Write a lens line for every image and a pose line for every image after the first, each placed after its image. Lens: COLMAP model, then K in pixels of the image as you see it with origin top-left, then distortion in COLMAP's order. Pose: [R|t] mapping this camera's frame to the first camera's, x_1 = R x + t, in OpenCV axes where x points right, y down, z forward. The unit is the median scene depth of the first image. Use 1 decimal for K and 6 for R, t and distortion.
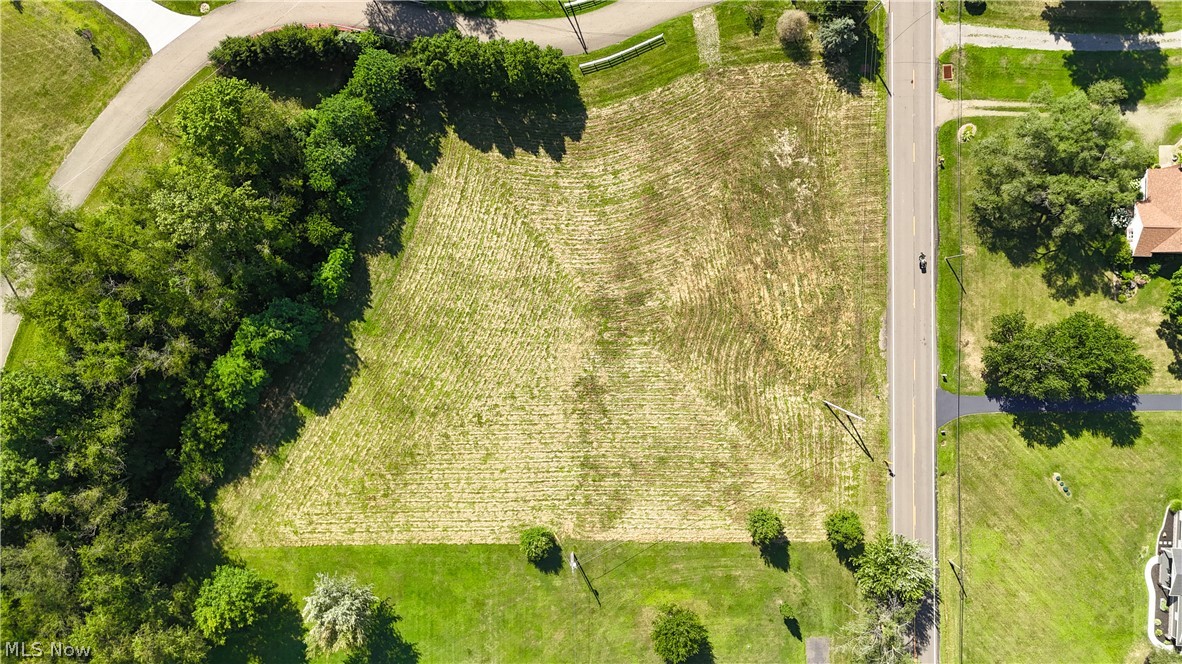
lens RADIAL K [[867.0, 0, 591.0], [0, 867.0, 332.0], [0, 0, 1]] dist [0.077072, -0.074694]
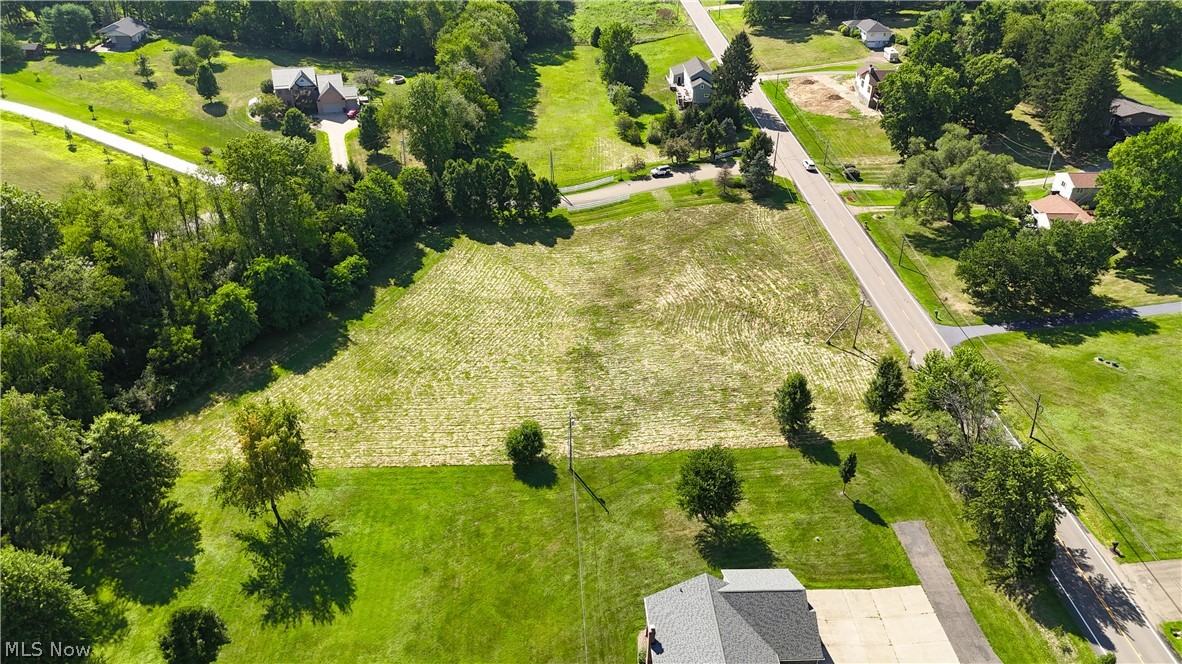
lens RADIAL K [[867.0, 0, 591.0], [0, 867.0, 332.0], [0, 0, 1]] dist [0.077072, -0.074694]
pose [[0.999103, -0.030219, 0.029664, -0.022036], [0.041008, 0.515762, -0.855750, 0.882760], [0.010560, 0.856199, 0.516539, 0.483553]]
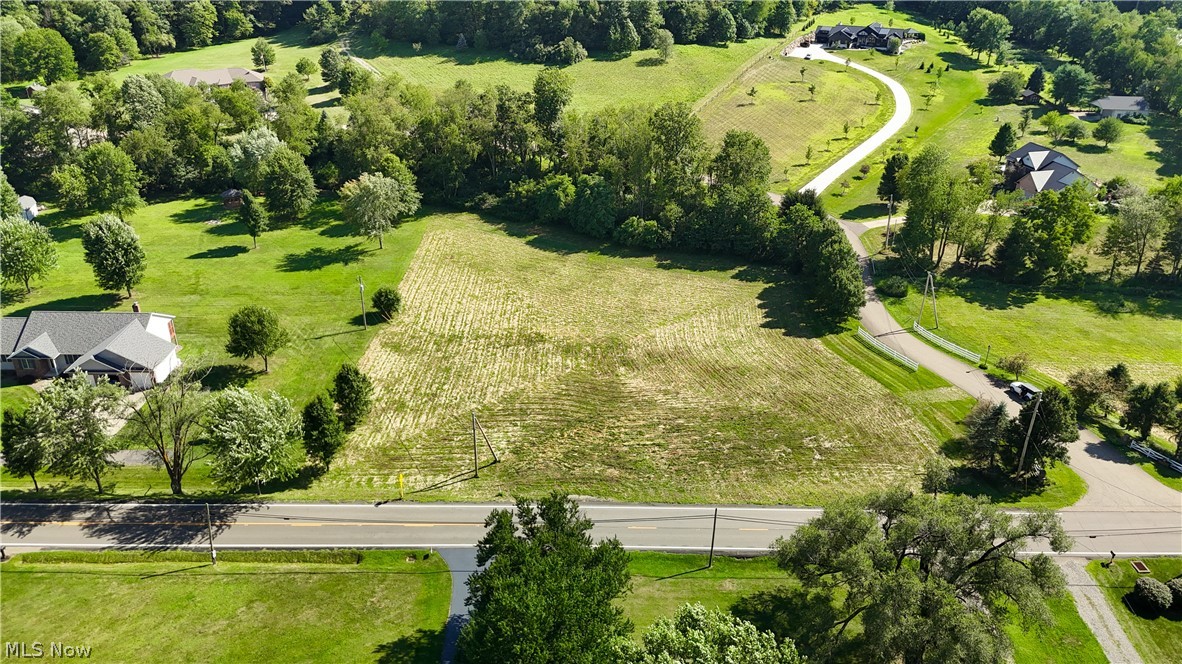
lens RADIAL K [[867.0, 0, 591.0], [0, 867.0, 332.0], [0, 0, 1]] dist [0.077072, -0.074694]
pose [[-0.000714, 0.426316, -0.904574, 0.876064], [-0.999268, -0.034903, -0.015661, 0.015583], [-0.038249, 0.903901, 0.426029, 0.580521]]
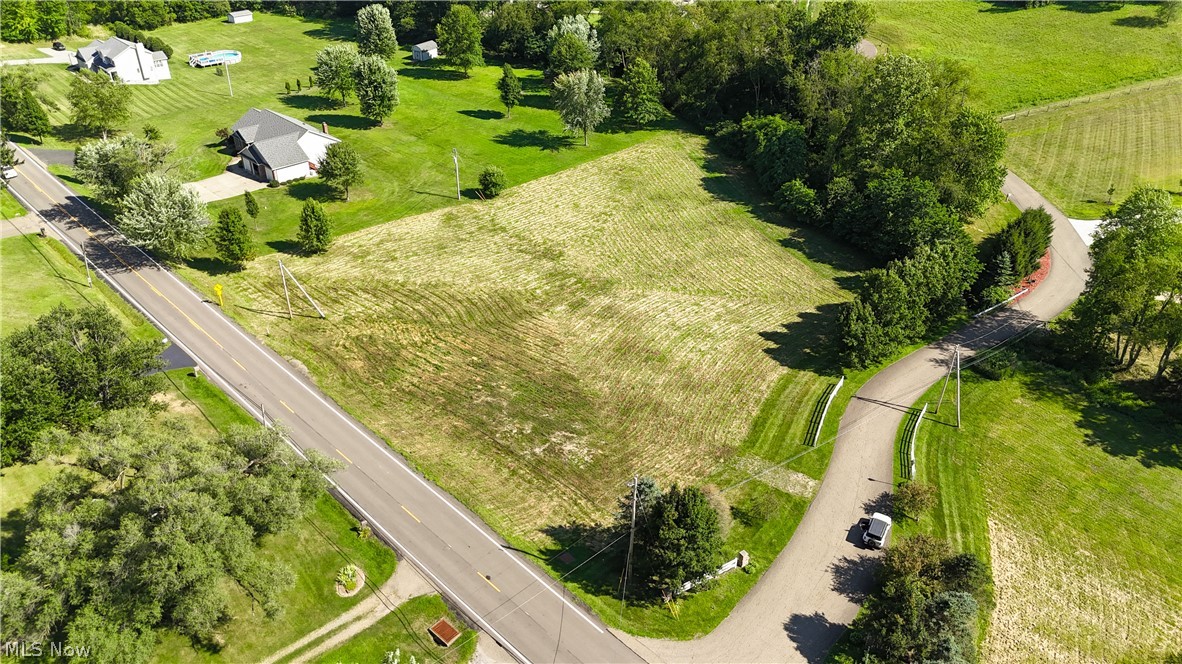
lens RADIAL K [[867.0, 0, 591.0], [0, 867.0, 332.0], [0, 0, 1]] dist [0.077072, -0.074694]
pose [[-0.715140, 0.341357, -0.609959, 0.586064], [-0.697327, -0.408420, 0.589006, -0.574642], [-0.048058, 0.846562, 0.530115, 0.561742]]
